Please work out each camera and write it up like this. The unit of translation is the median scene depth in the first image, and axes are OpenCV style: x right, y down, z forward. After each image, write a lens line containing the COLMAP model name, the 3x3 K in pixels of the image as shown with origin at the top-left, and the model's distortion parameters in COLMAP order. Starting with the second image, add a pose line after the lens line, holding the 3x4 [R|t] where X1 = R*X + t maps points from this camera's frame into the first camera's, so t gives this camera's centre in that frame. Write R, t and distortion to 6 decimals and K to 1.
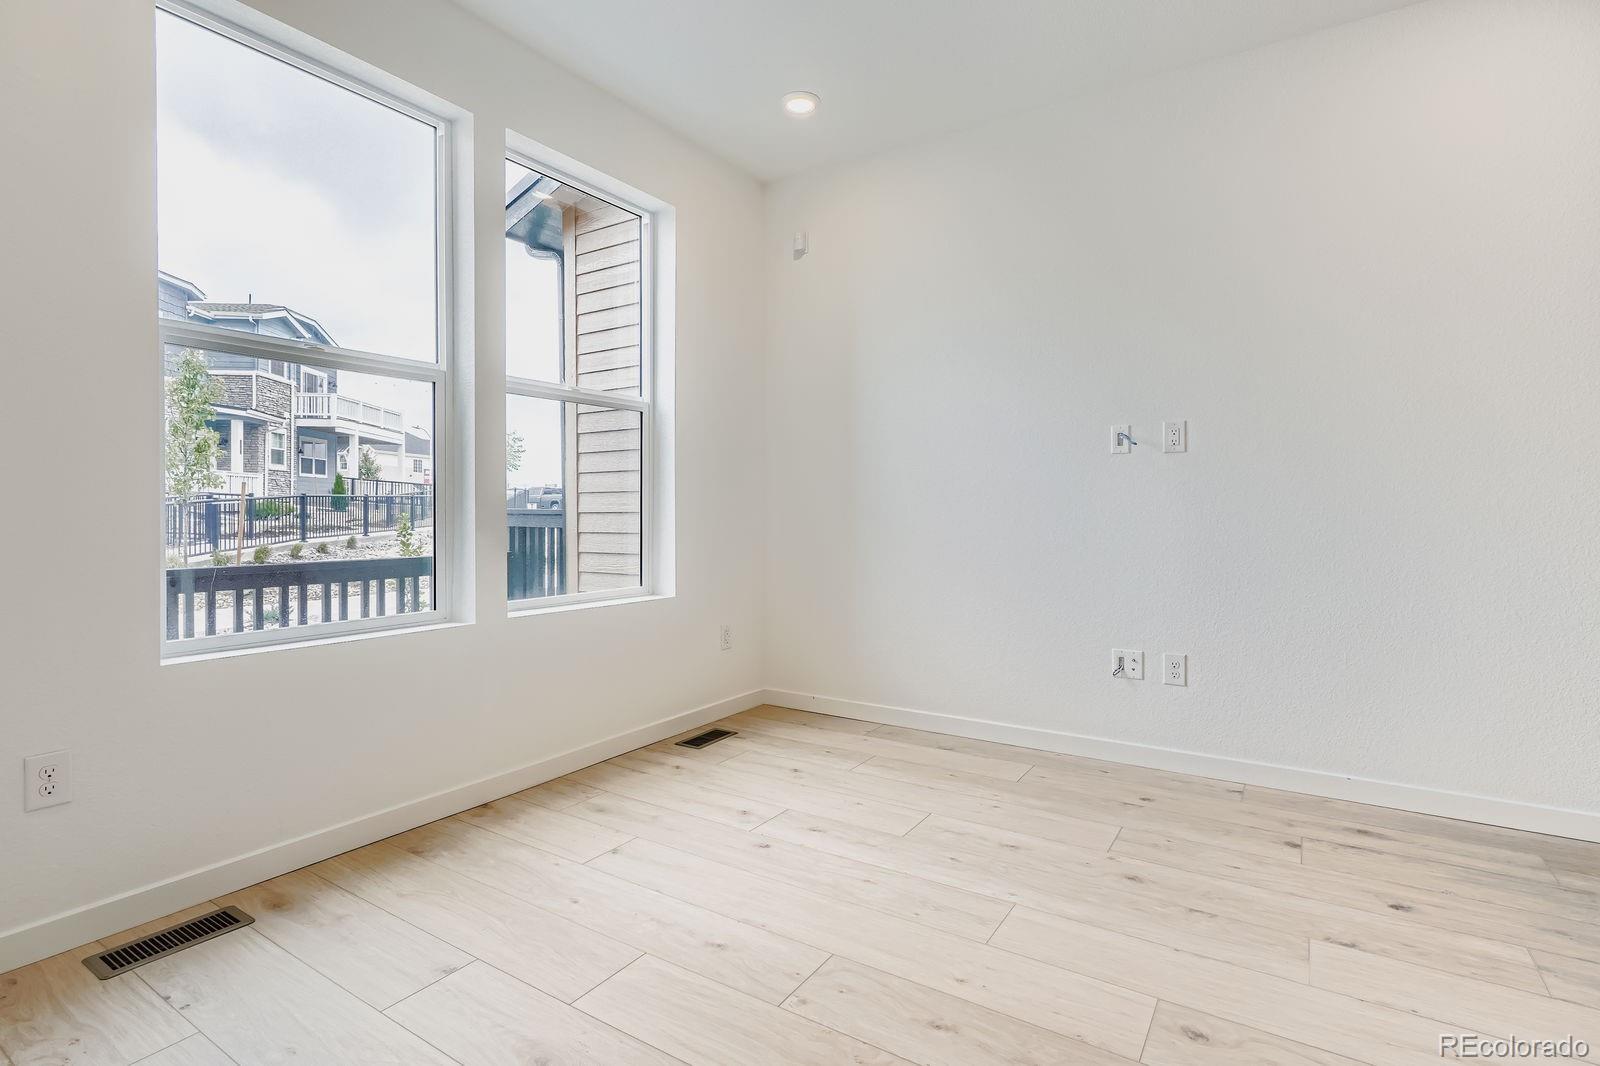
lens RADIAL K [[789.5, 0, 795.9], [0, 789.5, 513.9], [0, 0, 1]] dist [0.003057, 0.000093]
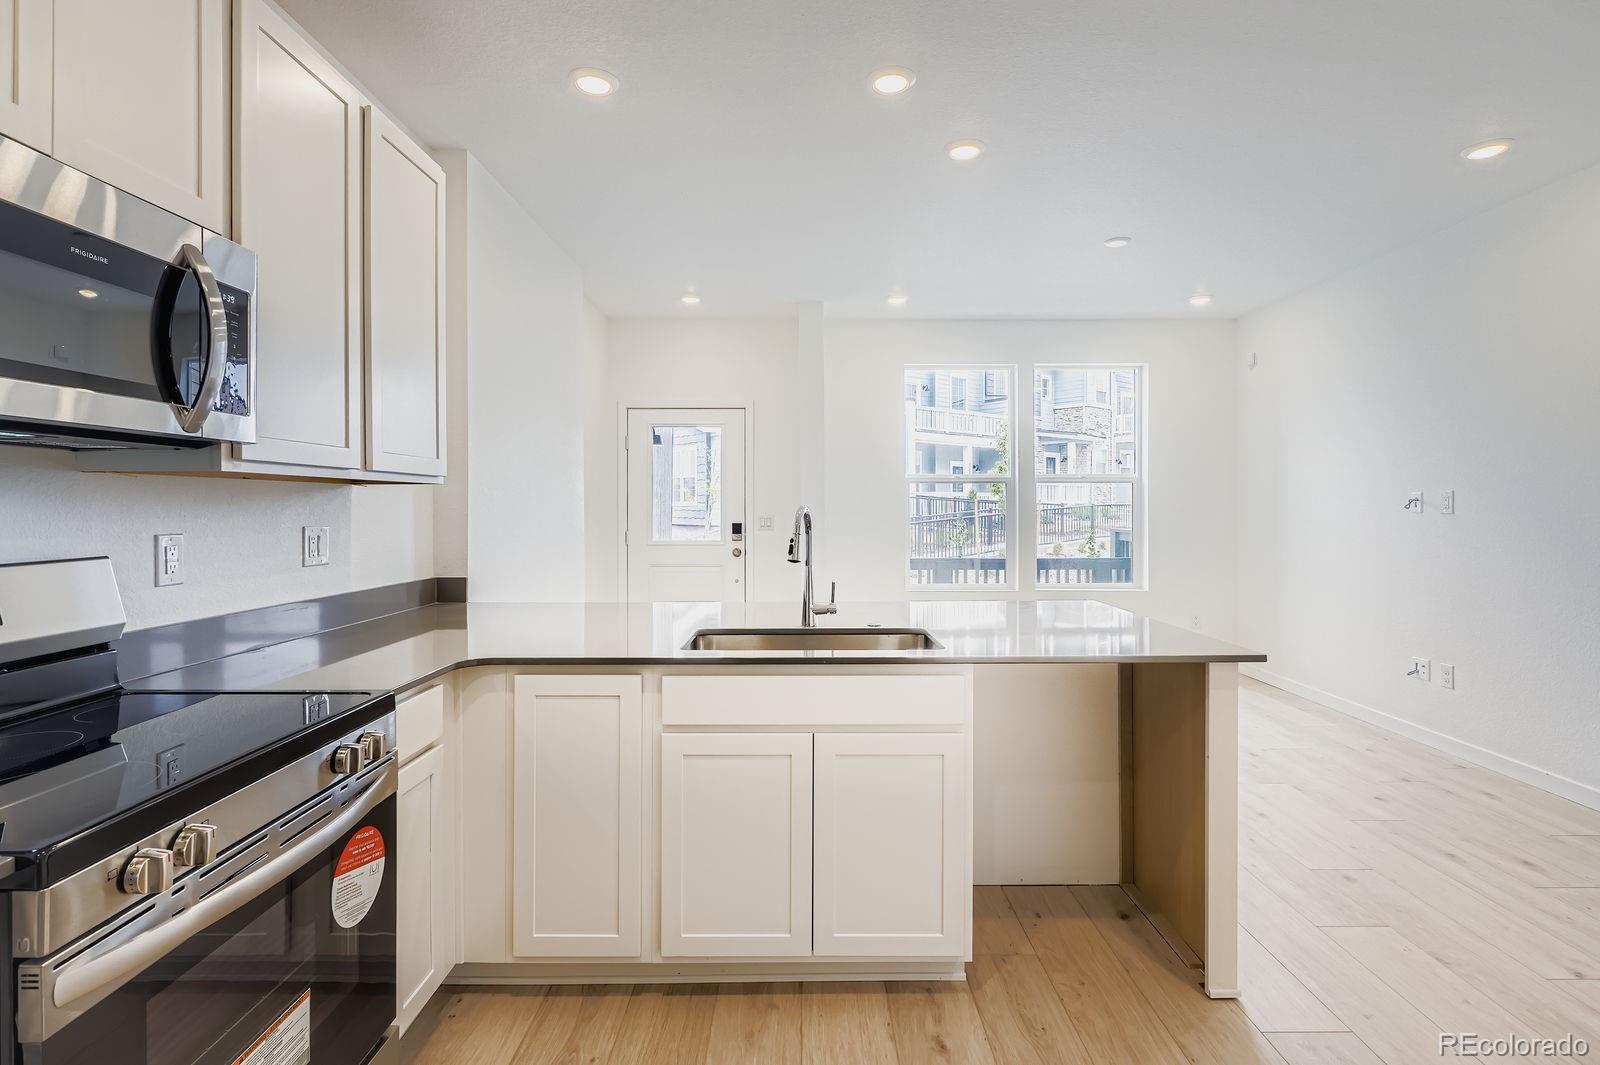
lens RADIAL K [[789.5, 0, 795.9], [0, 789.5, 513.4], [0, 0, 1]] dist [0.003057, 0.000093]
pose [[0.548728, 0.010168, -0.835939, 0.130278], [-0.006214, 0.999948, 0.008085, -0.010806], [0.835978, 0.000758, 0.548762, -0.086386]]
